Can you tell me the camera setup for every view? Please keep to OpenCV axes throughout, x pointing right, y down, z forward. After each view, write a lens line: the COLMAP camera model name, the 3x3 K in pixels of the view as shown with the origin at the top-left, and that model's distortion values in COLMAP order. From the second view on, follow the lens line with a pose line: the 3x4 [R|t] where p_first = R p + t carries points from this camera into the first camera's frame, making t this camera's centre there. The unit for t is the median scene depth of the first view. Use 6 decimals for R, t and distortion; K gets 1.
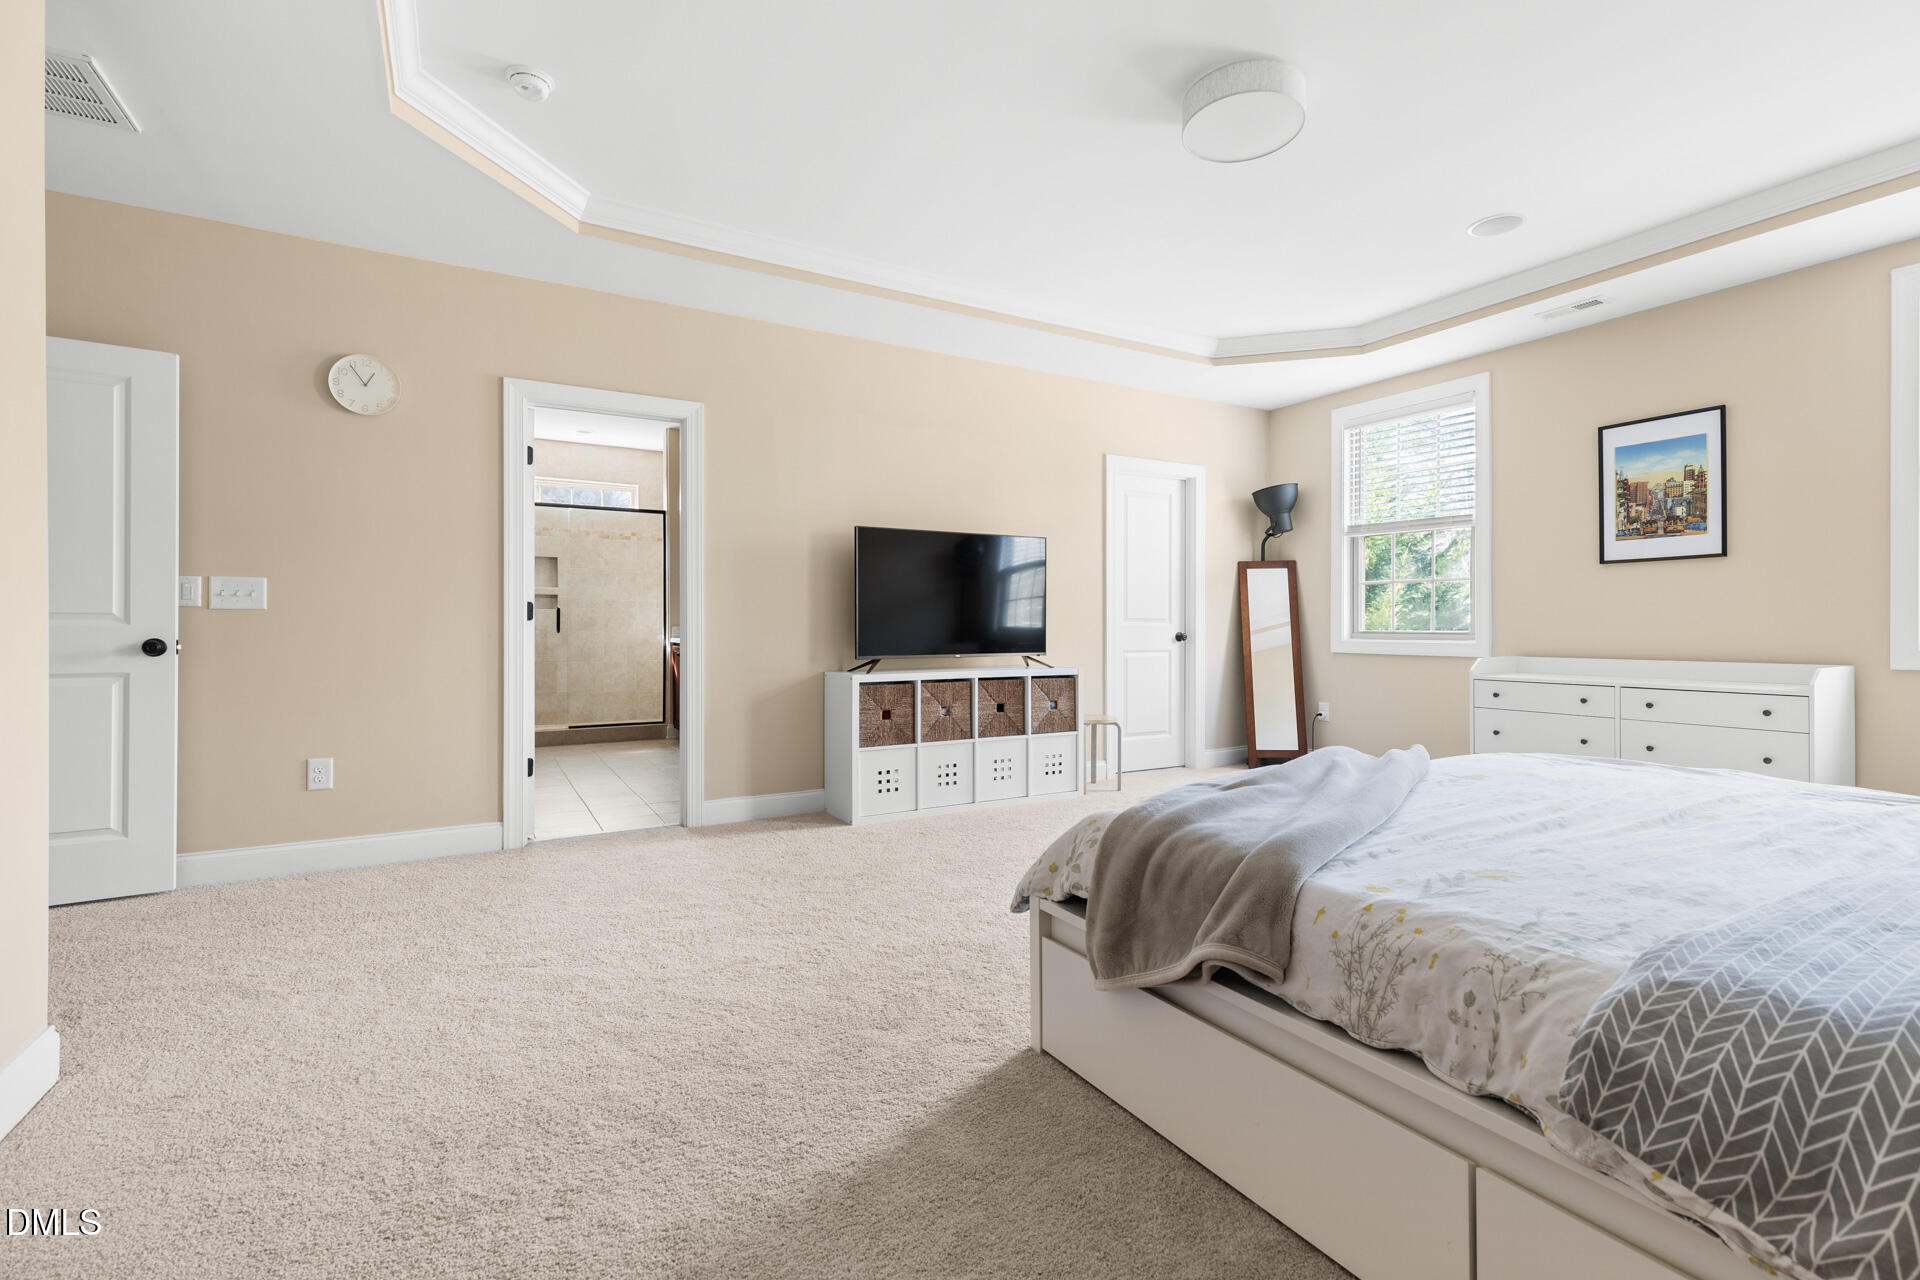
lens RADIAL K [[874.5, 0, 962.2], [0, 874.5, 630.8], [0, 0, 1]] dist [0.003666, -0.000258]
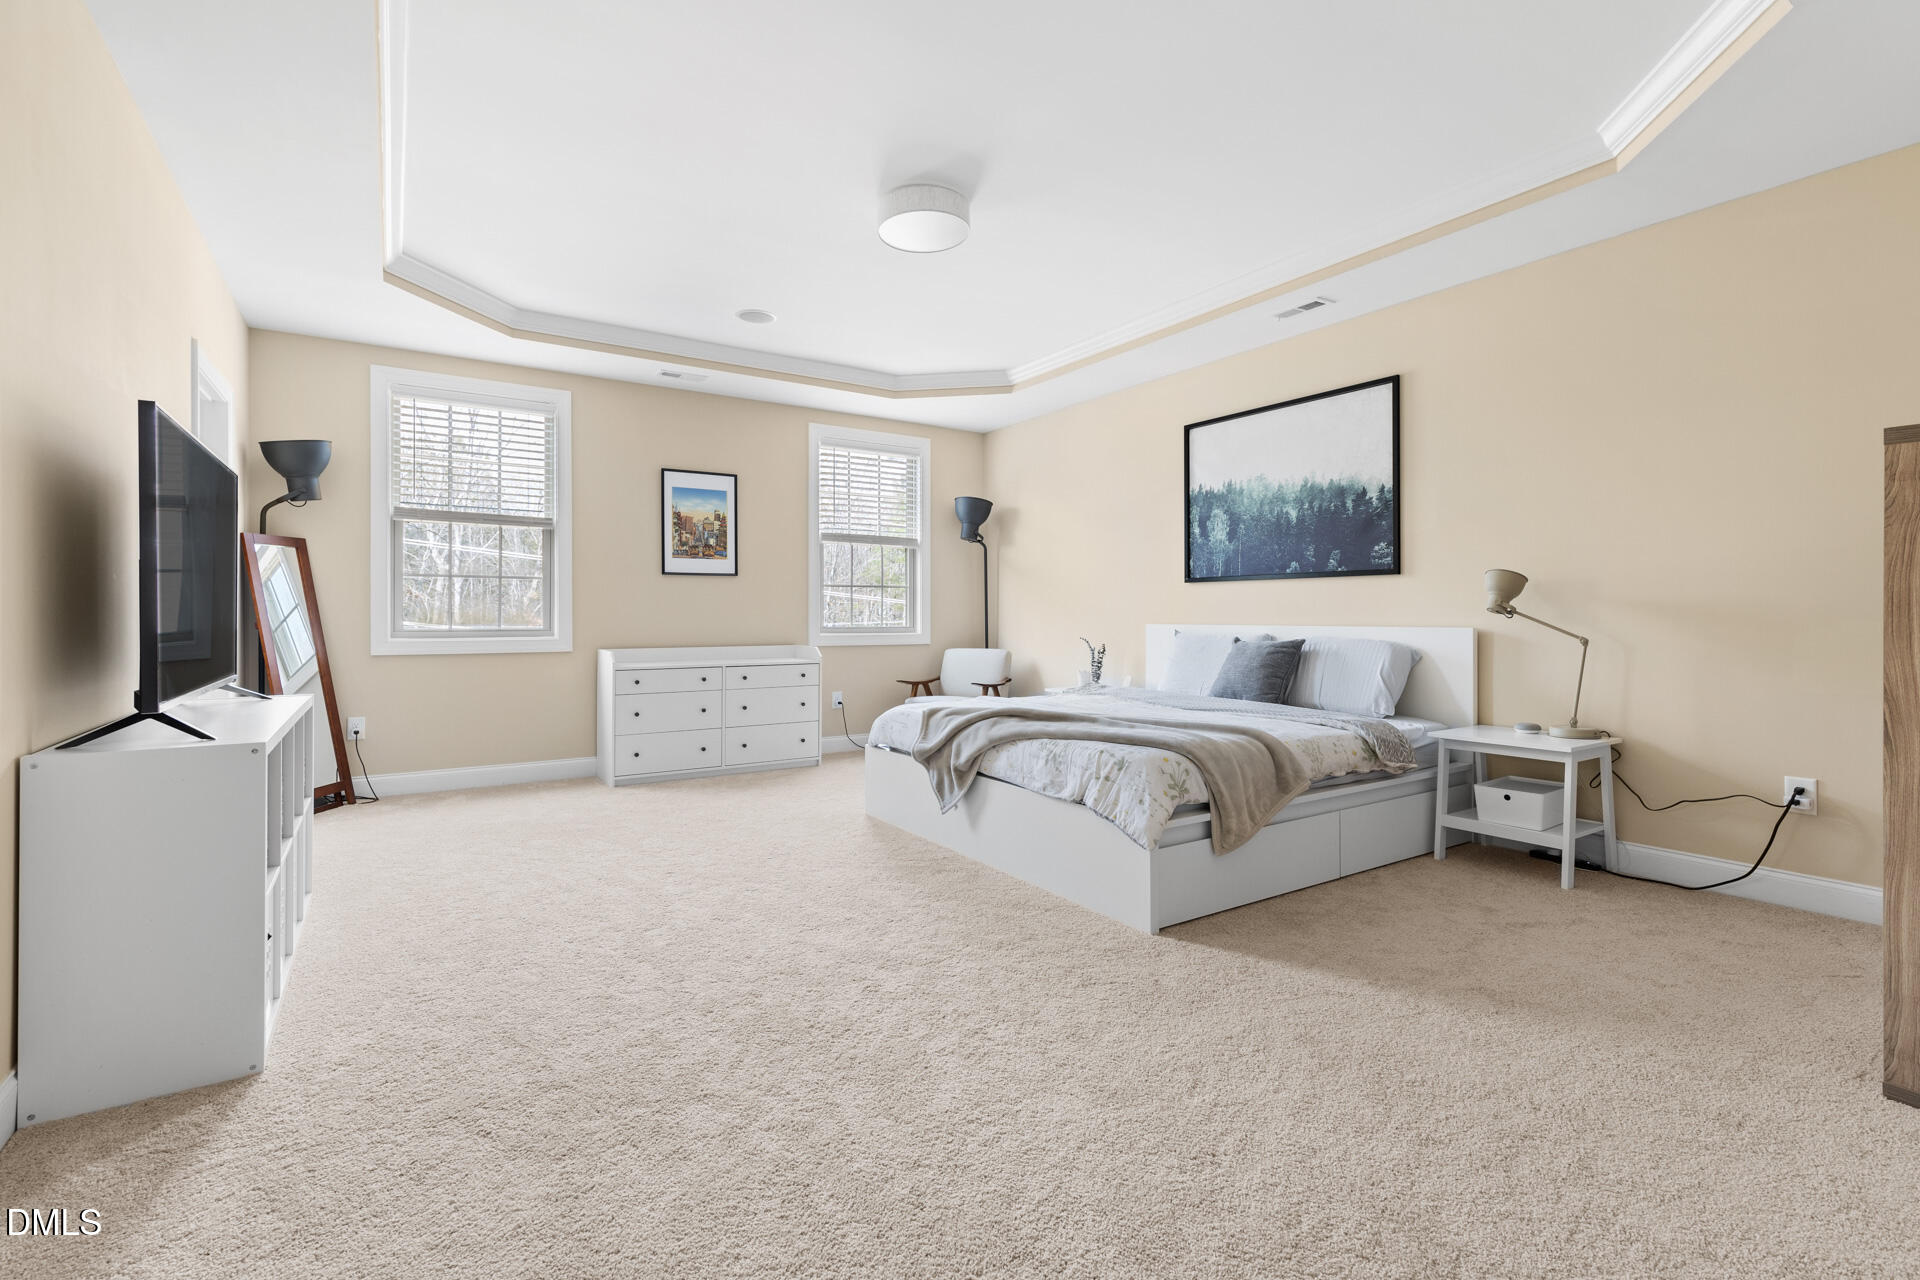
lens RADIAL K [[874.5, 0, 969.5], [0, 874.5, 622.0], [0, 0, 1]] dist [0.003666, -0.000258]
pose [[-0.073555, -0.007840, 0.997260, -0.615983], [0.003099, 0.999962, 0.008089, -0.015729], [-0.997286, 0.003685, -0.073528, 0.671407]]
